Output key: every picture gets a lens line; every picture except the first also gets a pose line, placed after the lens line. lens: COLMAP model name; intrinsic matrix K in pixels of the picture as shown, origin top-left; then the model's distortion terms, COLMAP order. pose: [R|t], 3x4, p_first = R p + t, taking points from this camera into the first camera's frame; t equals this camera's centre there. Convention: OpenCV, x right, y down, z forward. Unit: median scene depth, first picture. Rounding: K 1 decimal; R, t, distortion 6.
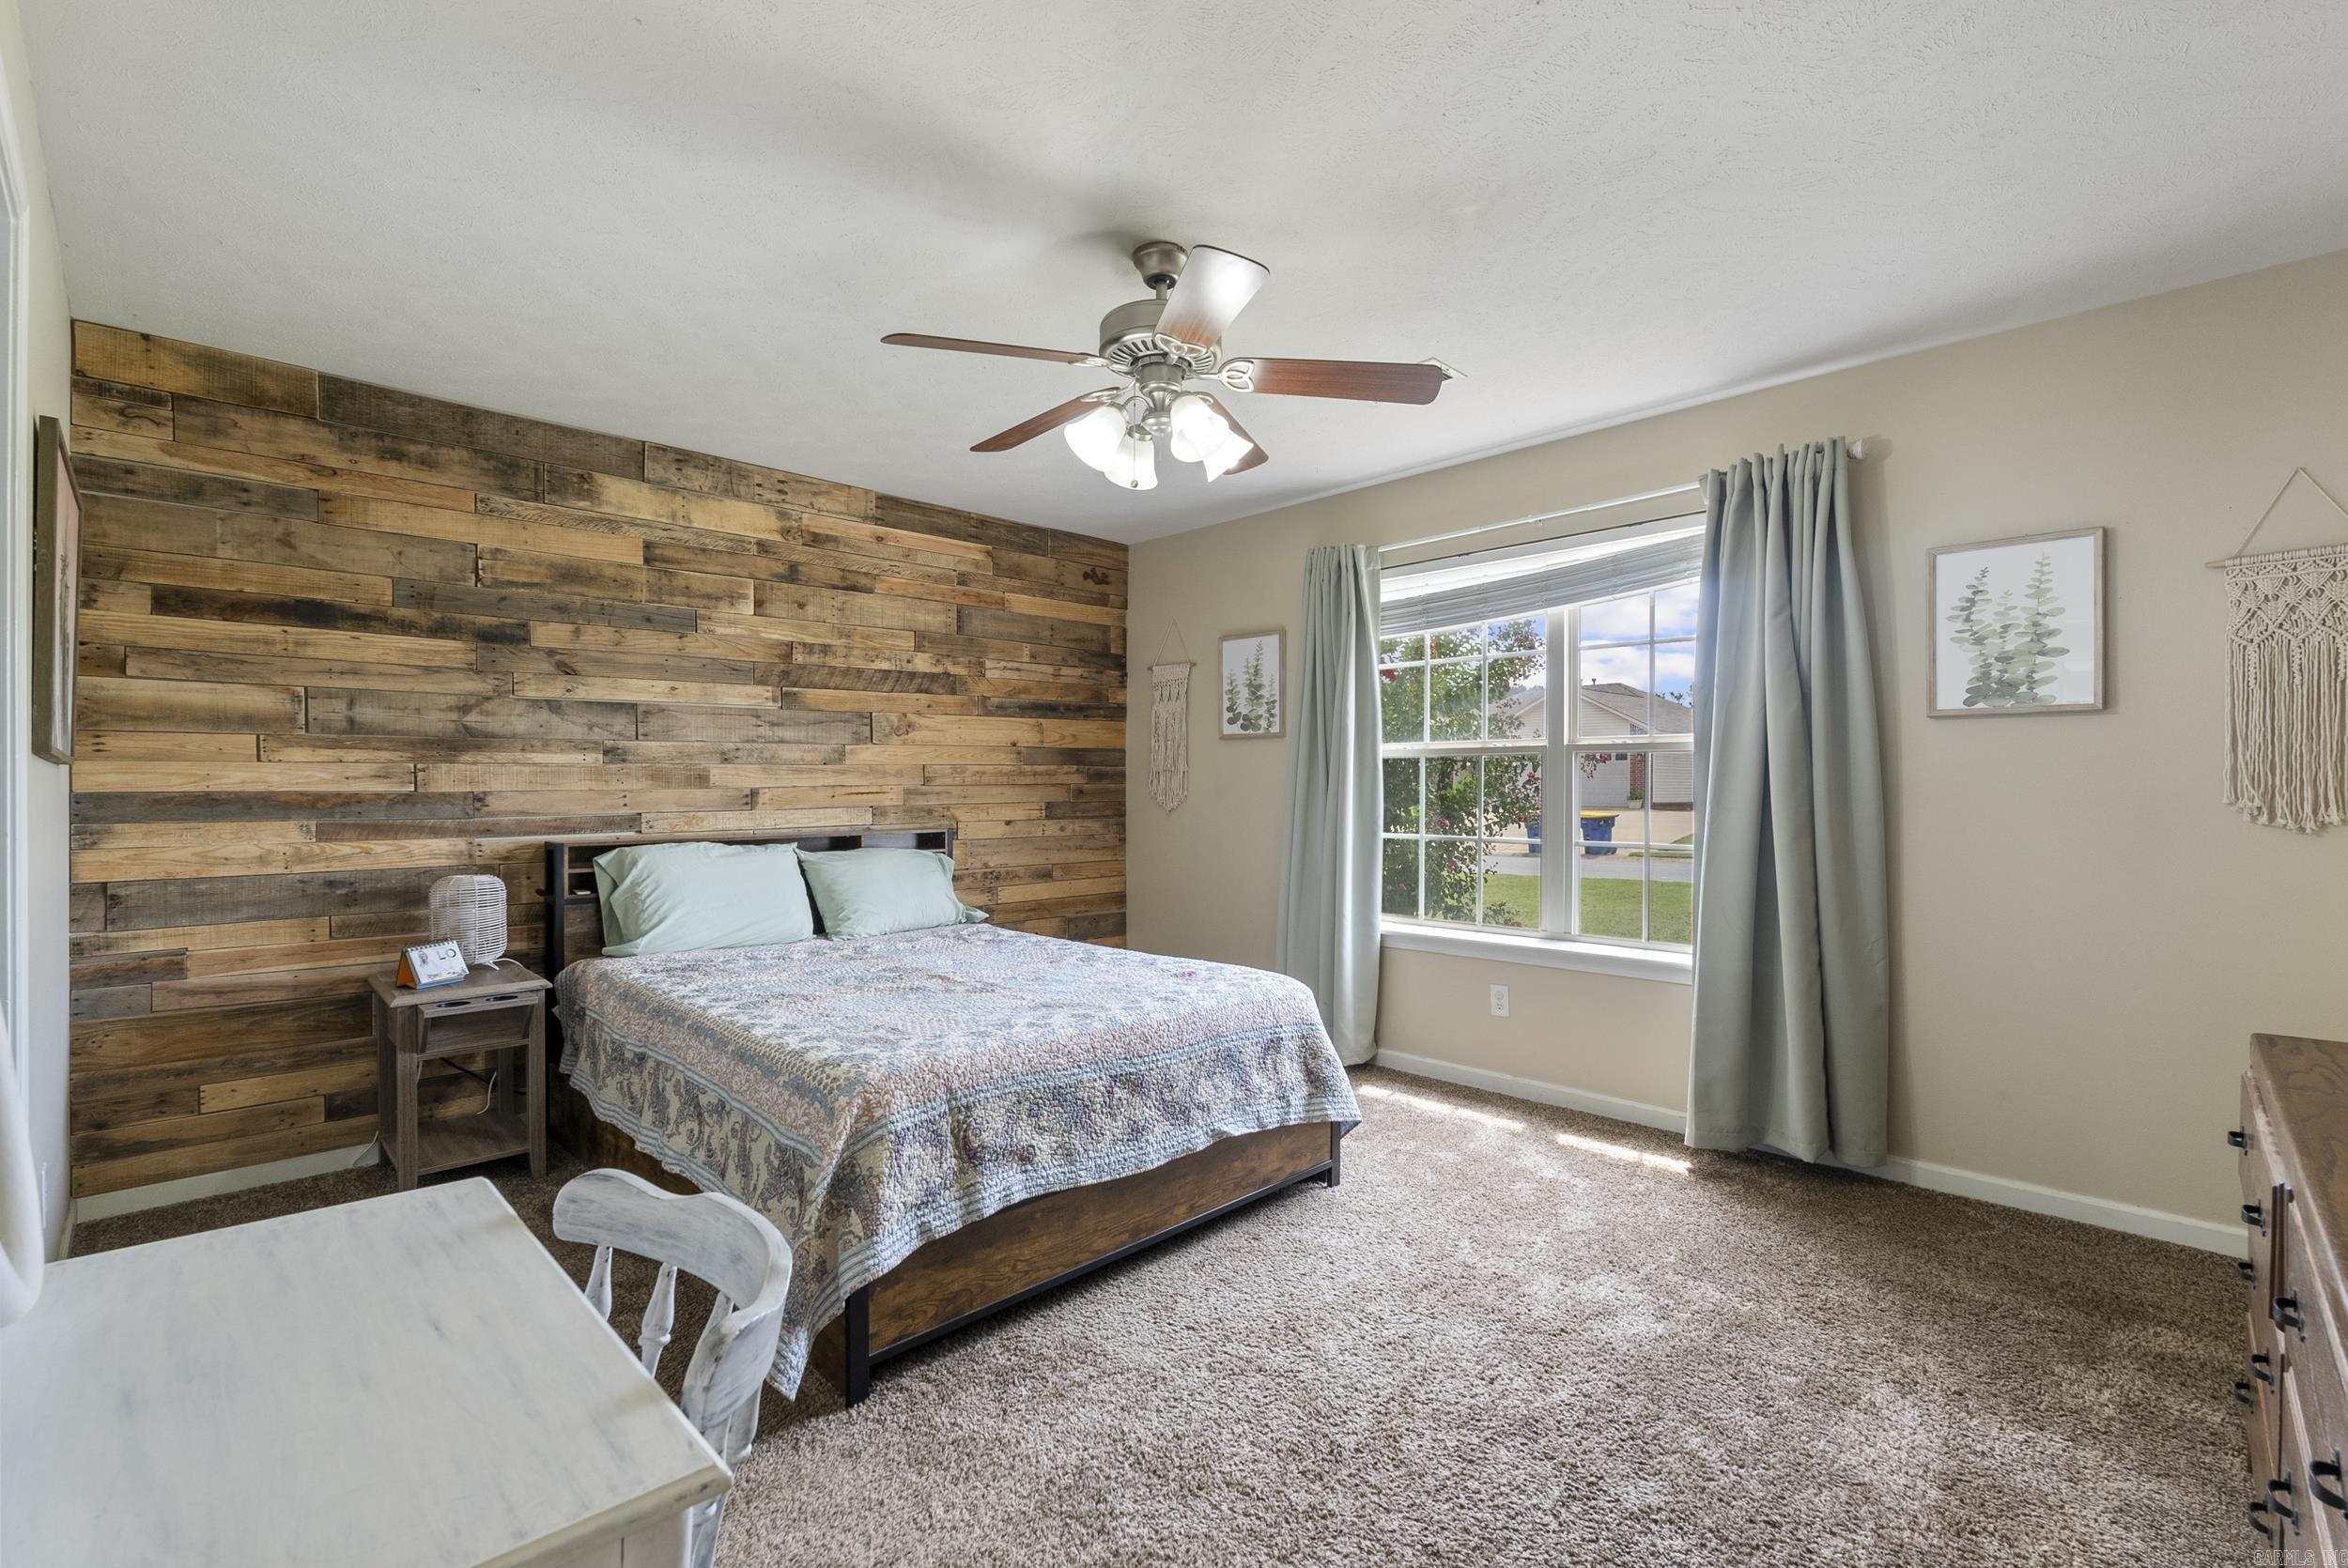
lens RADIAL K [[1032.6, 0, 1177.0], [0, 1032.6, 790.7], [0, 0, 1]] dist [-0.003655, 0.000058]
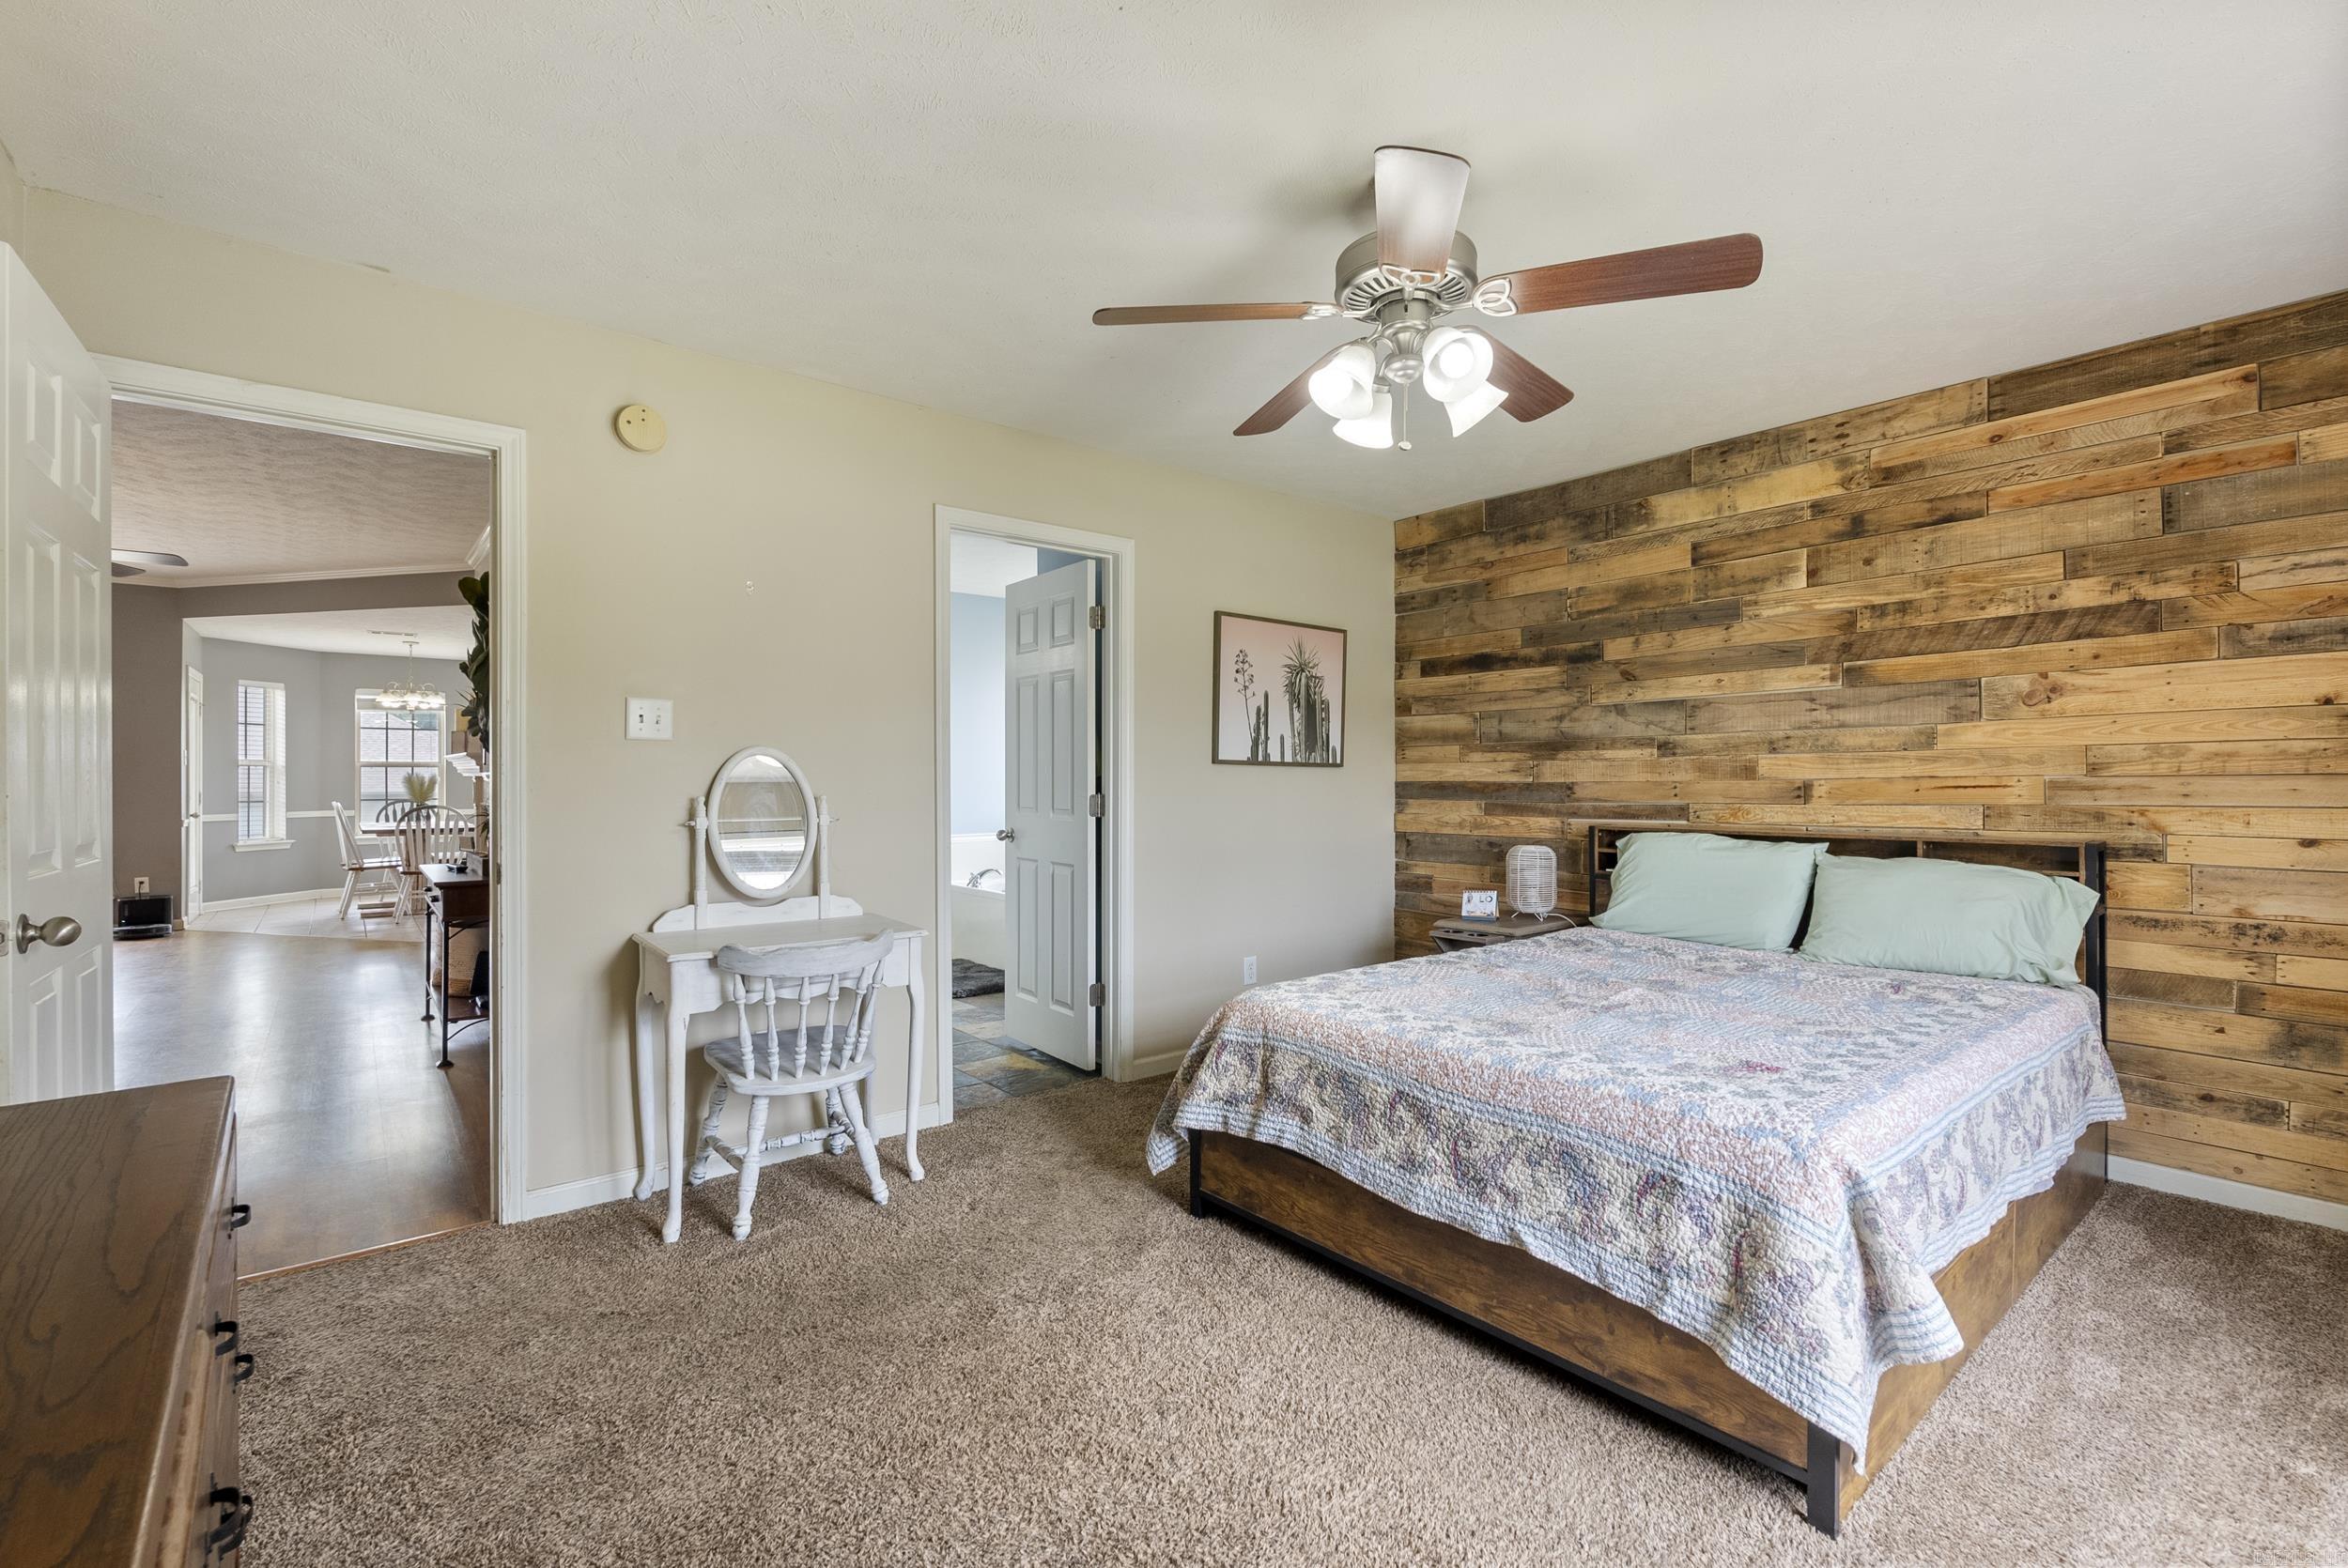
lens RADIAL K [[1032.6, 0, 1185.1], [0, 1032.6, 780.0], [0, 0, 1]] dist [-0.003655, 0.000058]
pose [[-0.086902, 0.002528, -0.996214, 0.622913], [-0.002486, 0.999993, 0.002754, -0.003935], [0.996214, 0.002716, -0.086895, 0.629143]]
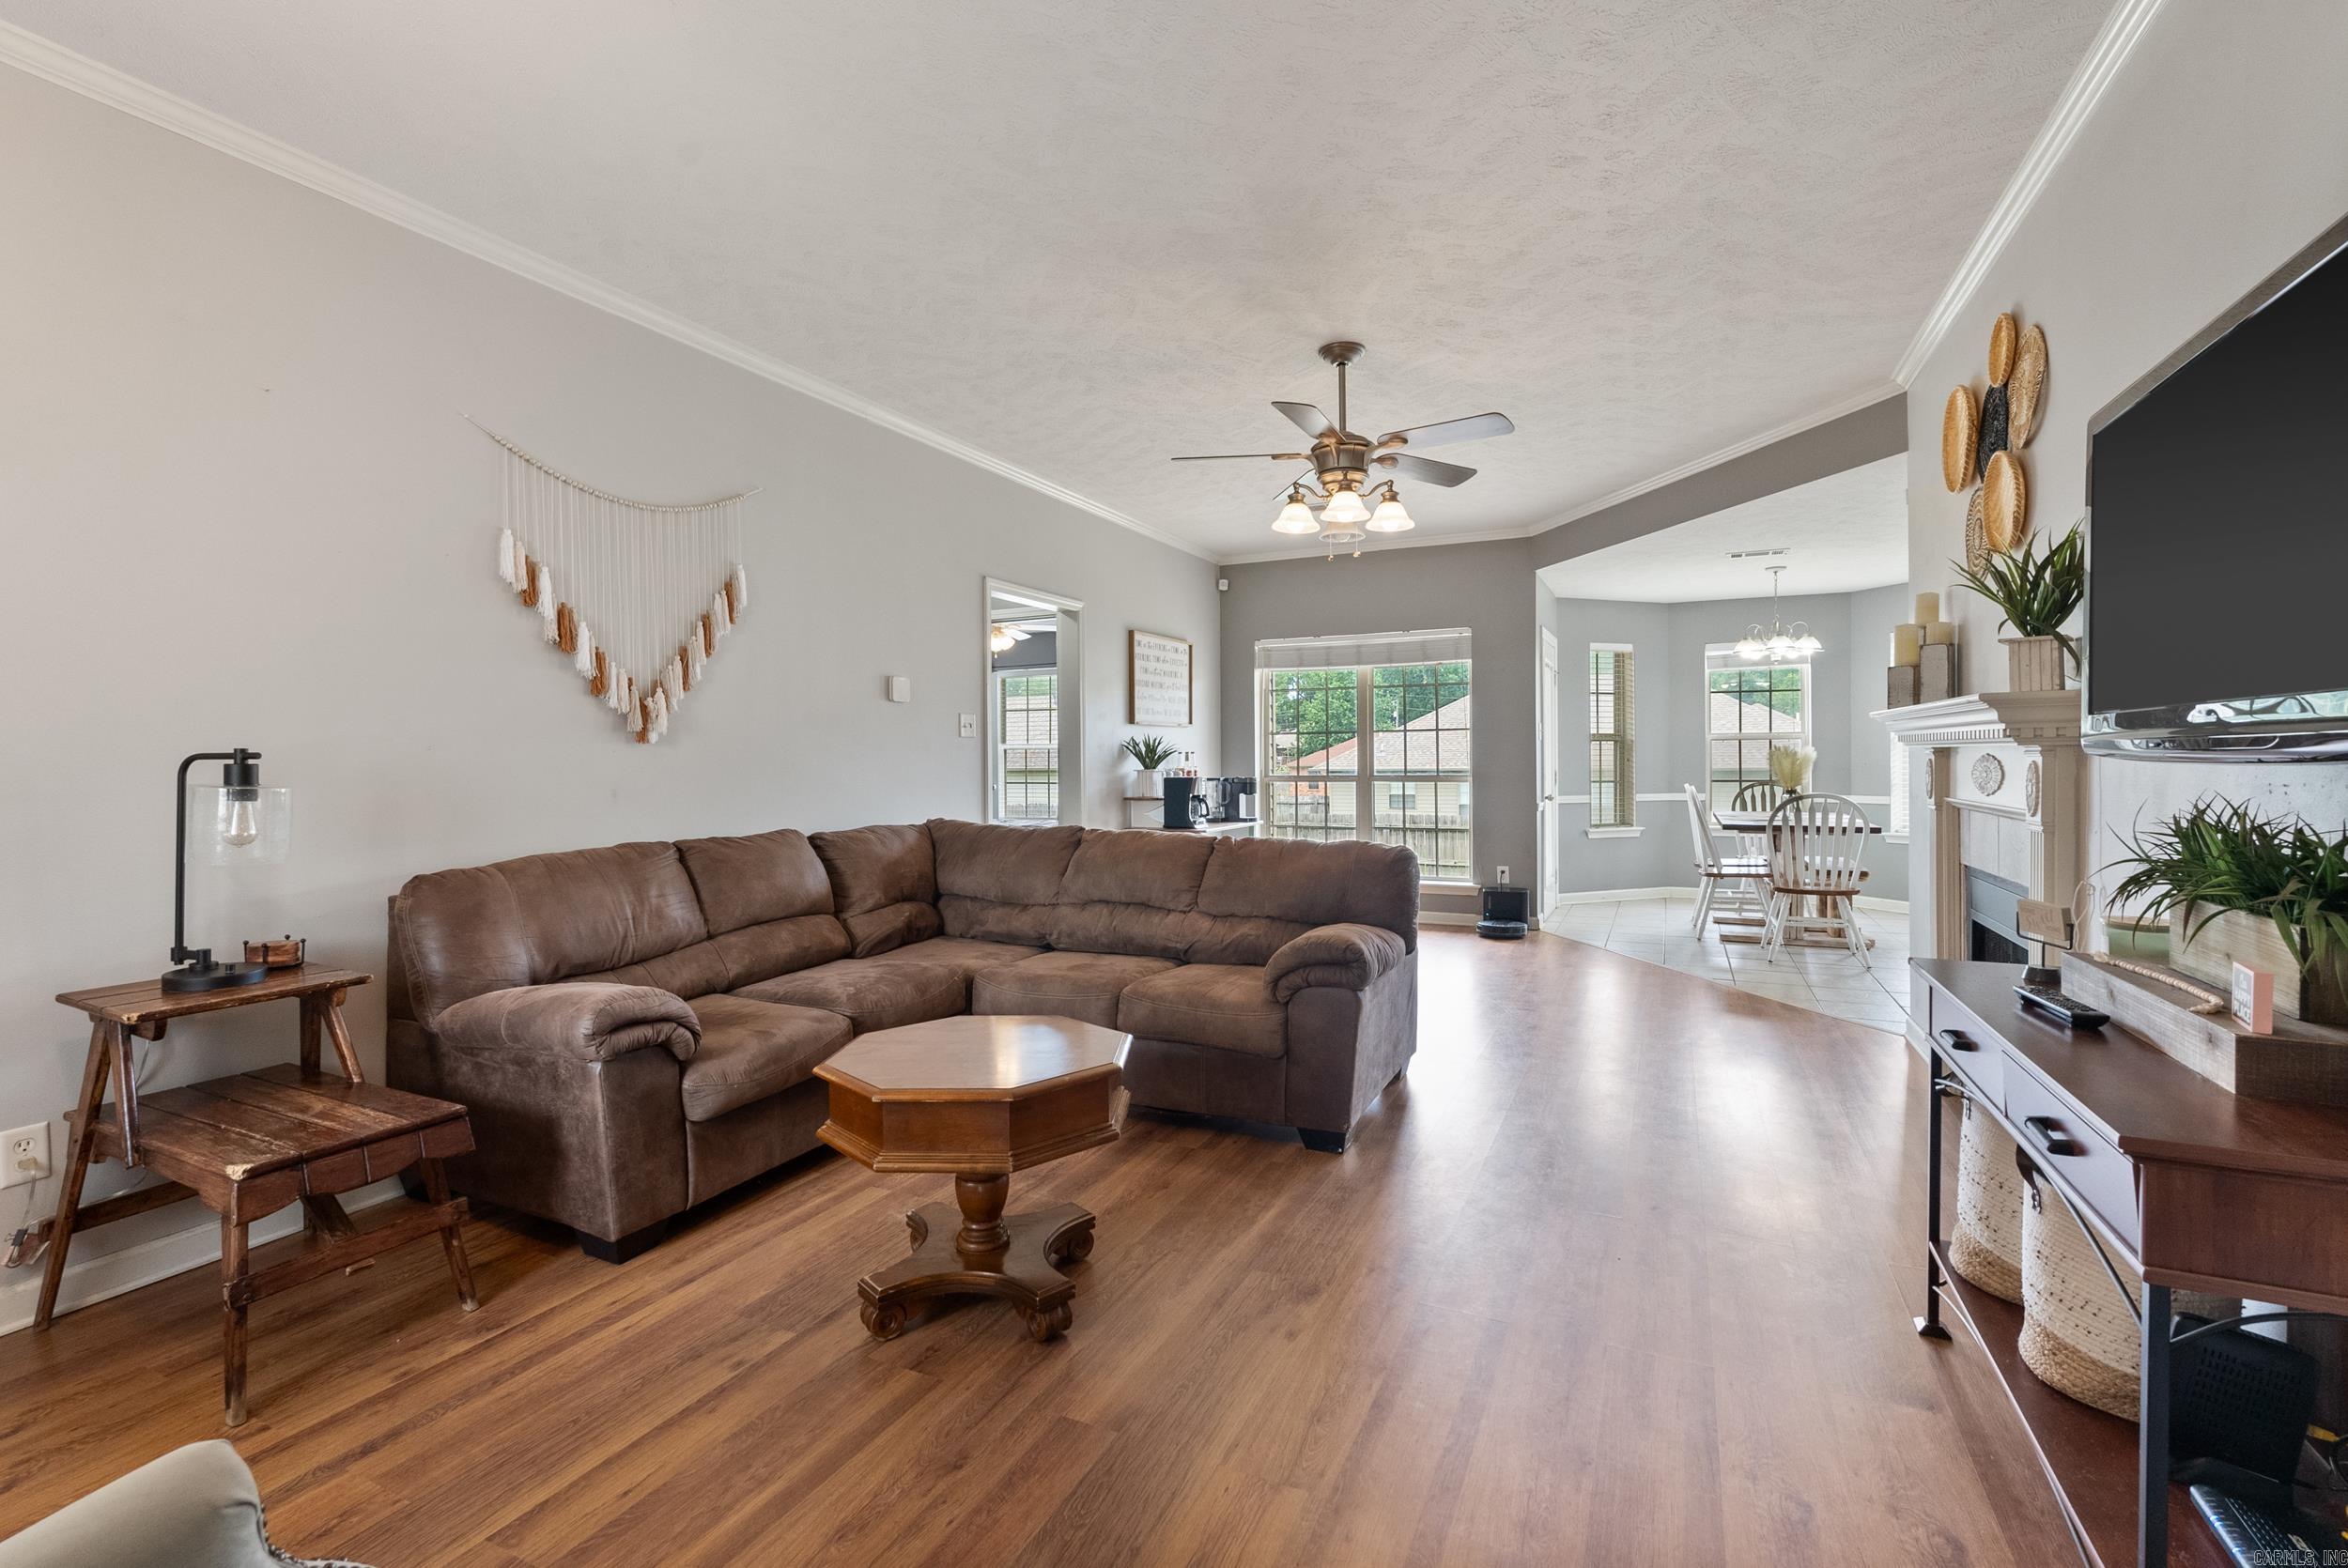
lens RADIAL K [[1032.6, 0, 1180.3], [0, 1032.6, 771.0], [0, 0, 1]] dist [-0.003655, 0.000058]
pose [[-0.939493, 0.015453, -0.342220, -0.149096], [0.011622, 0.999845, 0.013241, 0.000358], [0.342371, 0.008463, -0.939527, -0.170307]]
